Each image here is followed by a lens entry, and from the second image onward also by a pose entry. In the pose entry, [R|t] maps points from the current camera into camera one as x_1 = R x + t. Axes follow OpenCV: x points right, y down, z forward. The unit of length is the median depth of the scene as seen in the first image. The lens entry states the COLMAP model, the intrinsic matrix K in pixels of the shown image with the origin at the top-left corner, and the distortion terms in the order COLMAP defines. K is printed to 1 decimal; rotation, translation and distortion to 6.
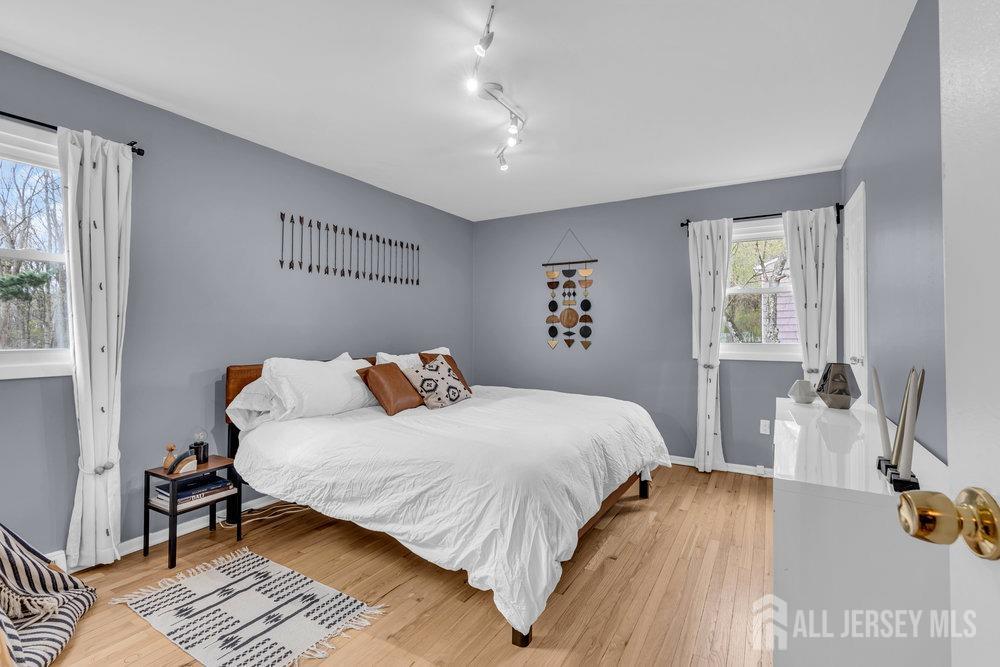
lens RADIAL K [[451.9, 0, 497.8], [0, 451.9, 329.4], [0, 0, 1]] dist [-0.012217, 0.002926]
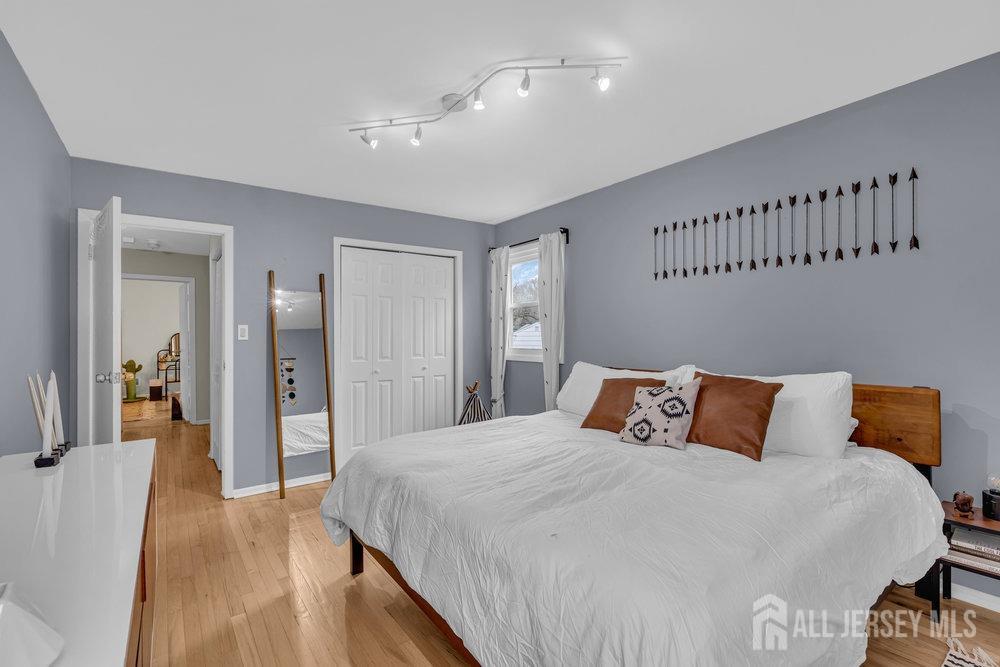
lens RADIAL K [[451.9, 0, 498.8], [0, 451.9, 336.4], [0, 0, 1]] dist [-0.012217, 0.002926]
pose [[-0.377980, -0.002665, -0.925810, 0.593251], [0.004385, 0.999979, -0.004669, -0.000826], [0.925803, -0.005825, -0.377961, 0.988720]]
